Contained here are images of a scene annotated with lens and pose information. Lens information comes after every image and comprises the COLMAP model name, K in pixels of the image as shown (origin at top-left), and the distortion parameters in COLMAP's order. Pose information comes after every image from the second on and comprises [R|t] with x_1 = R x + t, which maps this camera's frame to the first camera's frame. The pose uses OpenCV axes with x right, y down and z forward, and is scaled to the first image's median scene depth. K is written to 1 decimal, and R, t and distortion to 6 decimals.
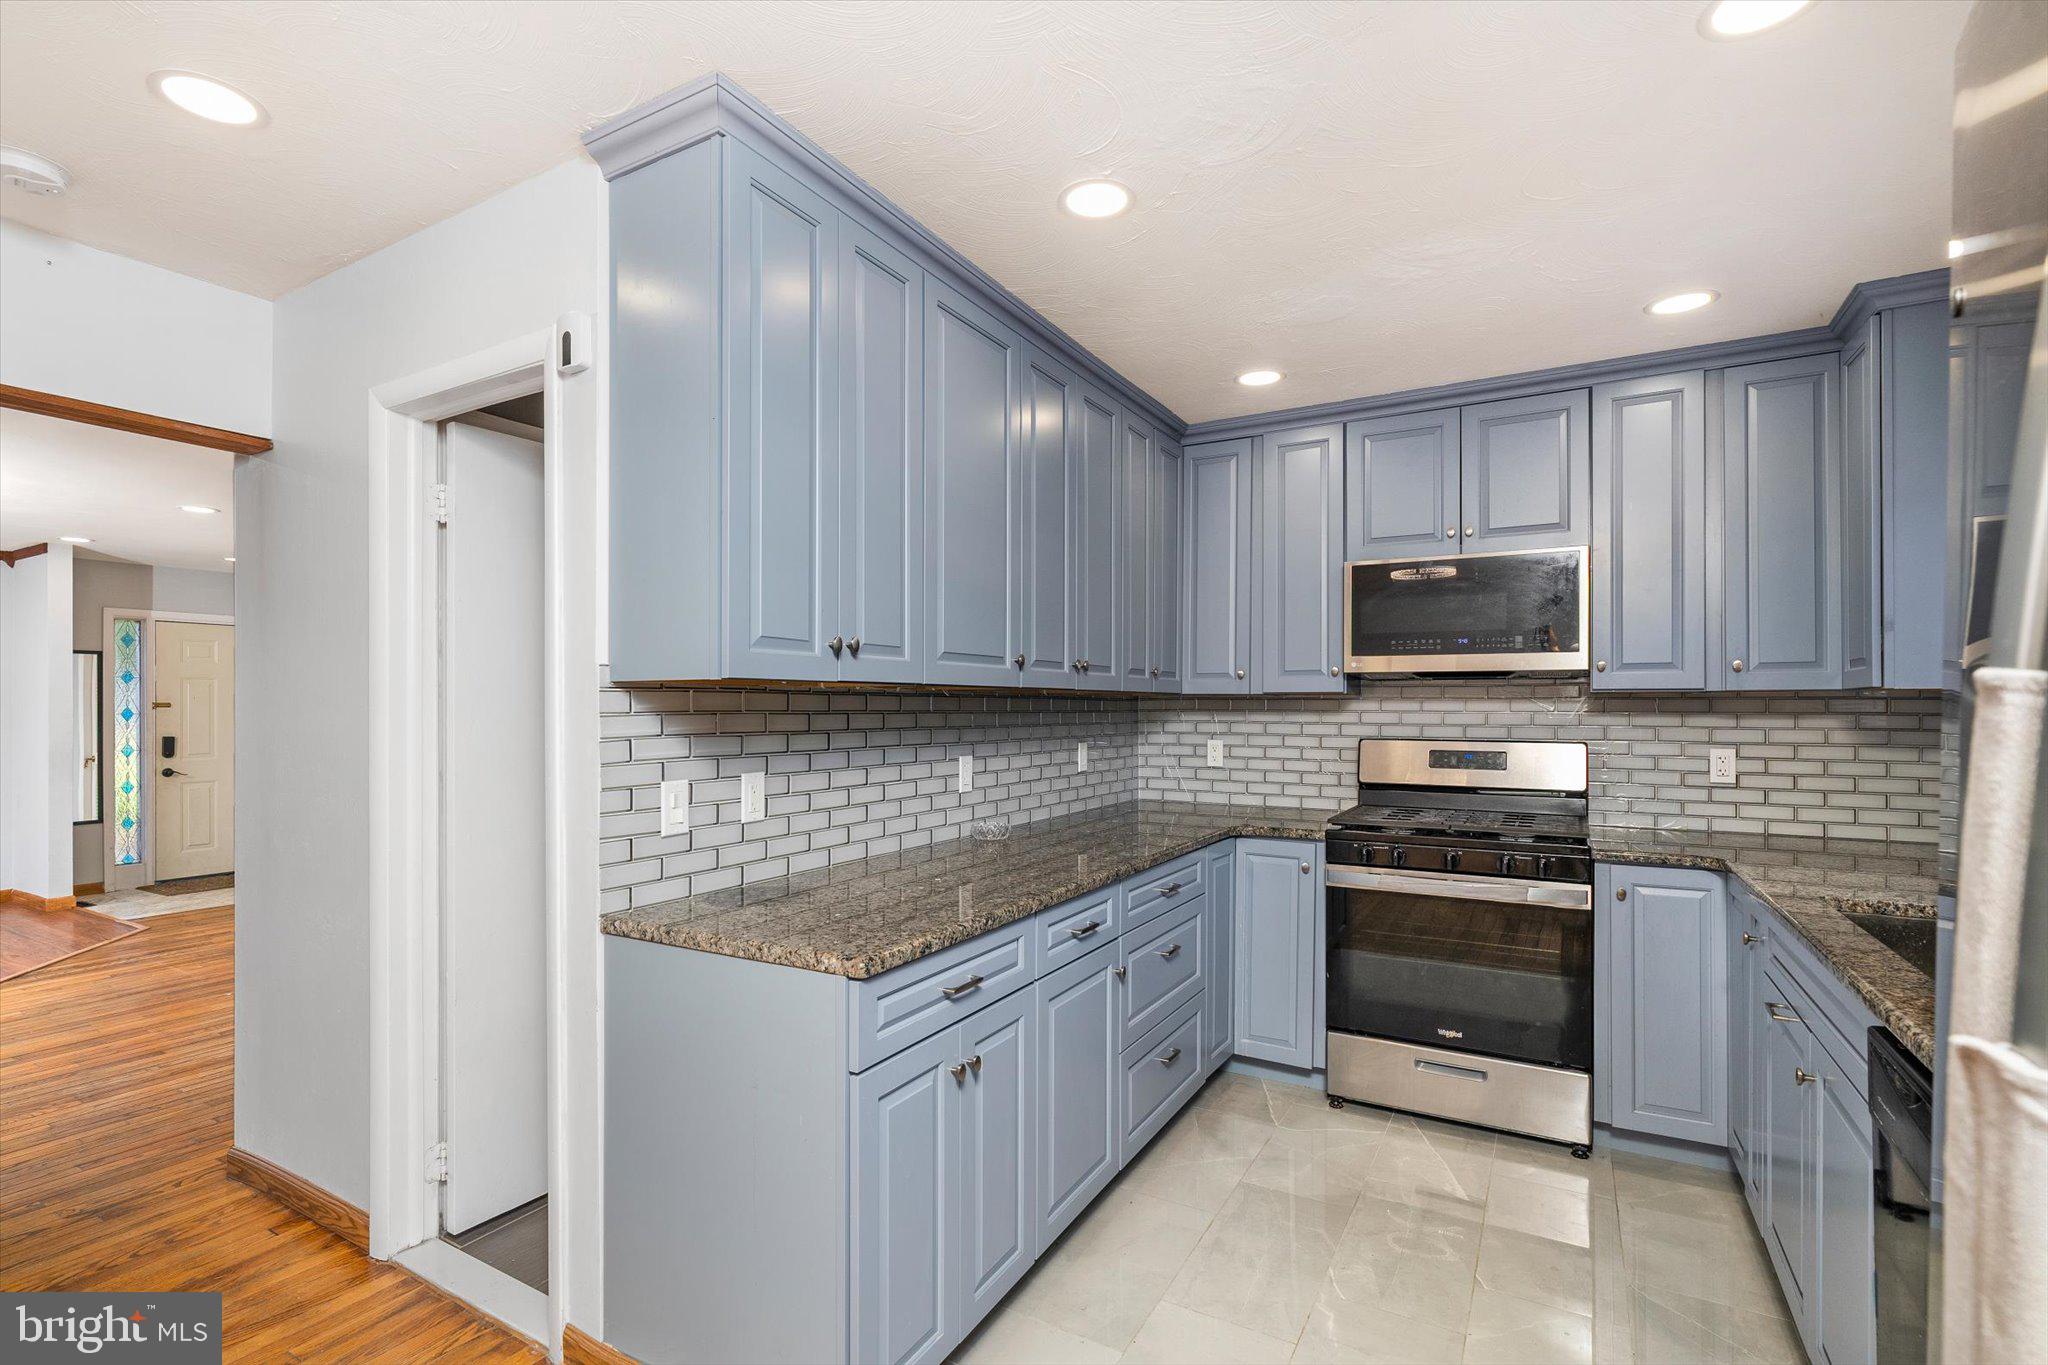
lens RADIAL K [[943.9, 0, 1018.4], [0, 943.9, 701.5], [0, 0, 1]] dist [0.000089, 0.000147]
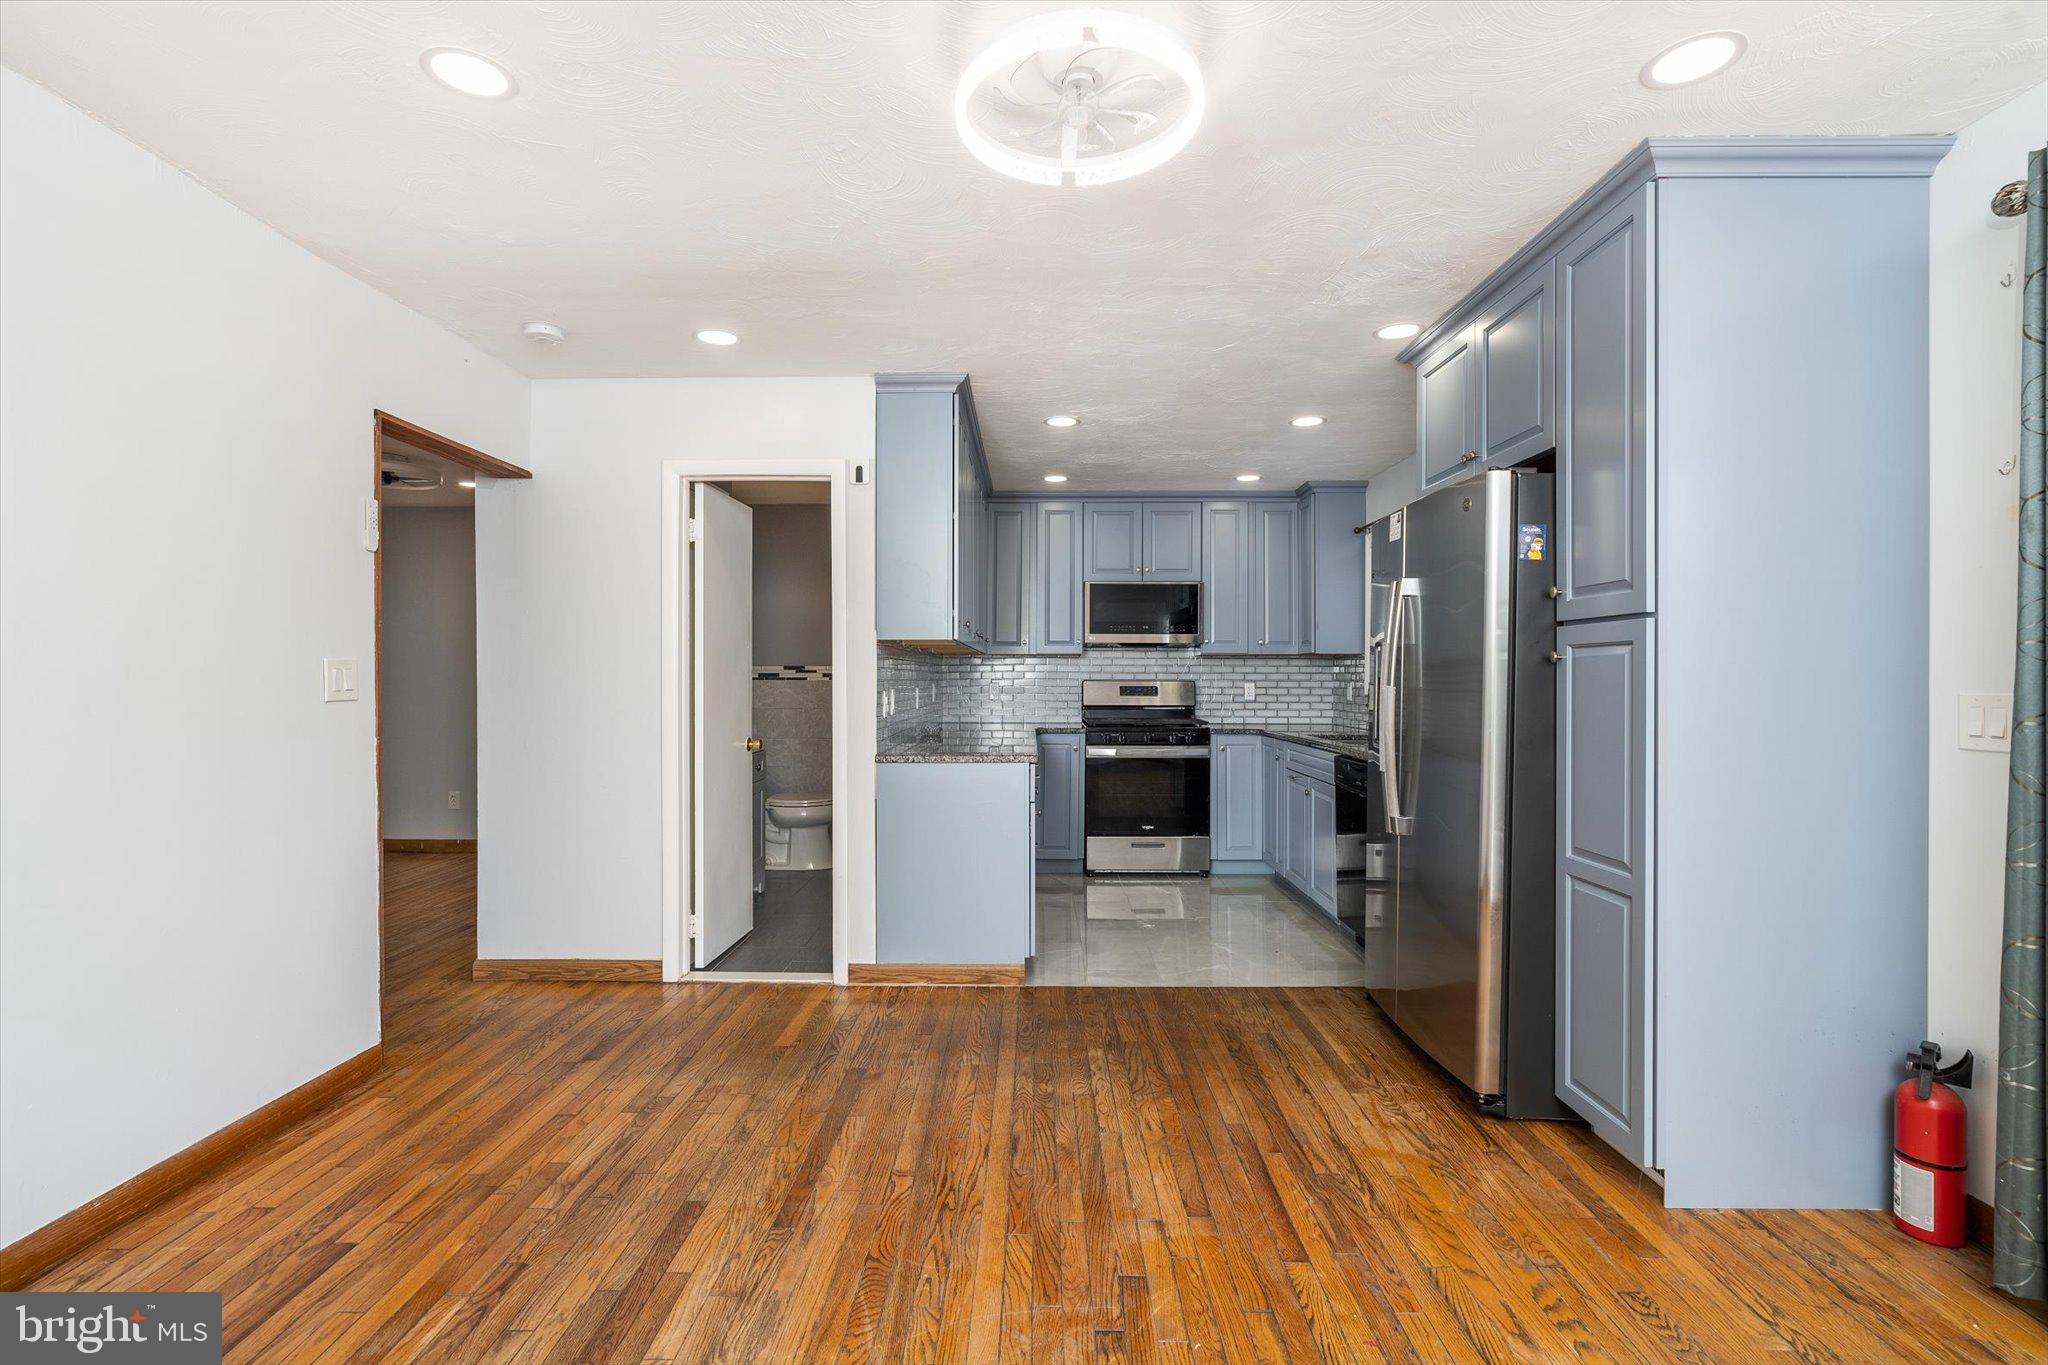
lens RADIAL K [[946.6, 0, 1026.3], [0, 946.6, 676.8], [0, 0, 1]] dist [-0.003753, 0.000424]
pose [[0.871166, 0.001125, 0.490987, -0.685350], [-0.004486, 0.999974, 0.005669, 0.026839], [-0.490968, -0.007141, 0.871148, -0.552148]]
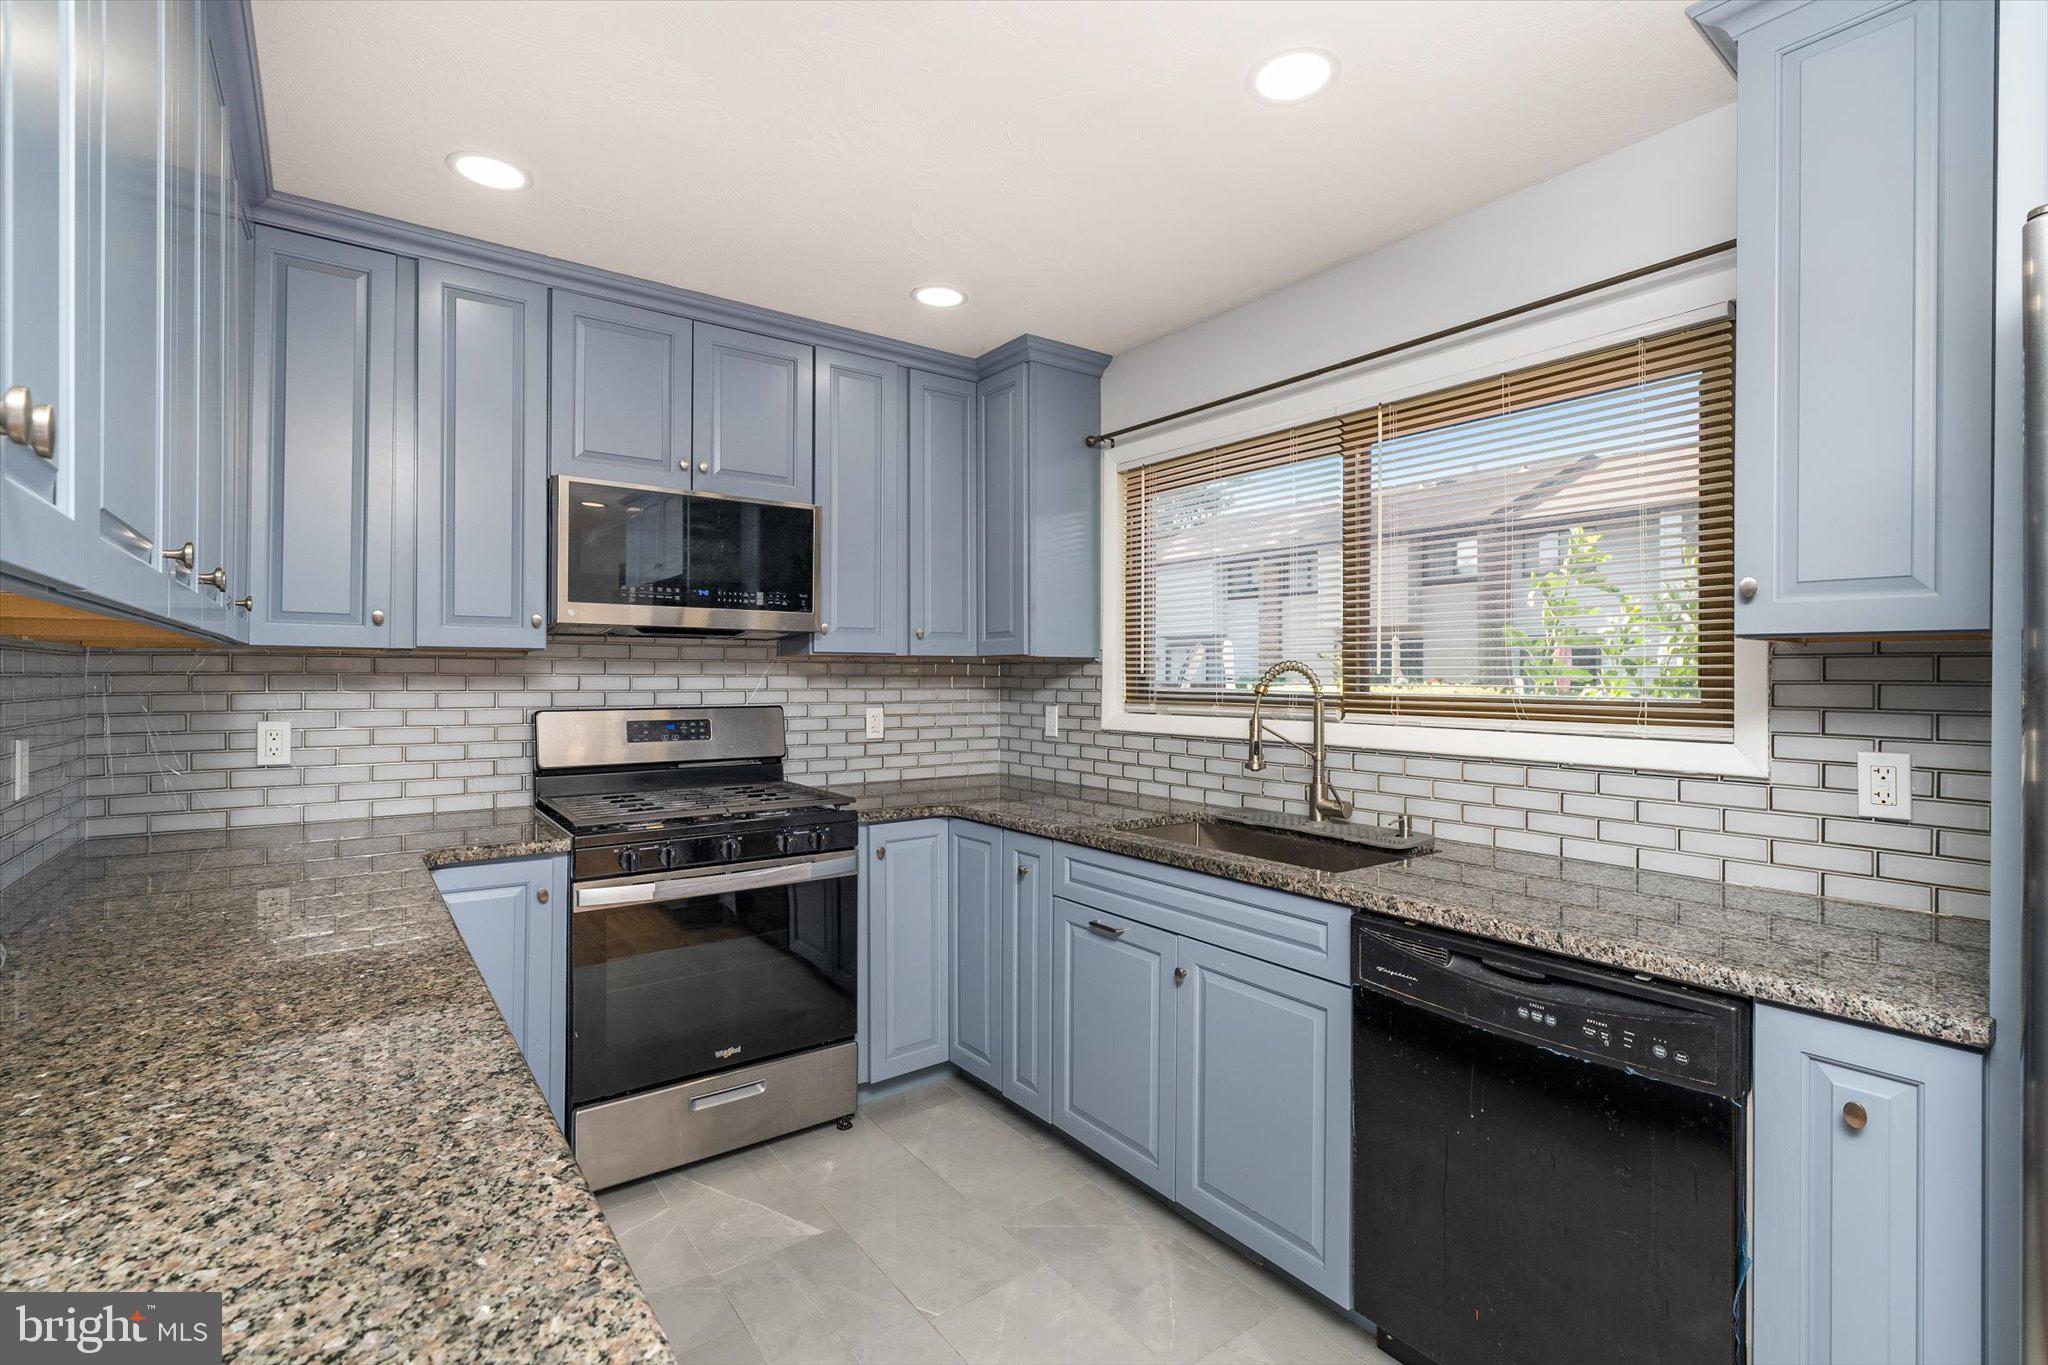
lens RADIAL K [[926.6, 0, 1021.3], [0, 926.6, 672.3], [0, 0, 1]] dist [-0.001089, 0.000212]
pose [[0.404391, 0.001738, 0.914585, -0.189220], [-0.008277, 0.999964, 0.001759, 0.004627], [-0.914549, -0.008281, 0.404391, 0.396139]]
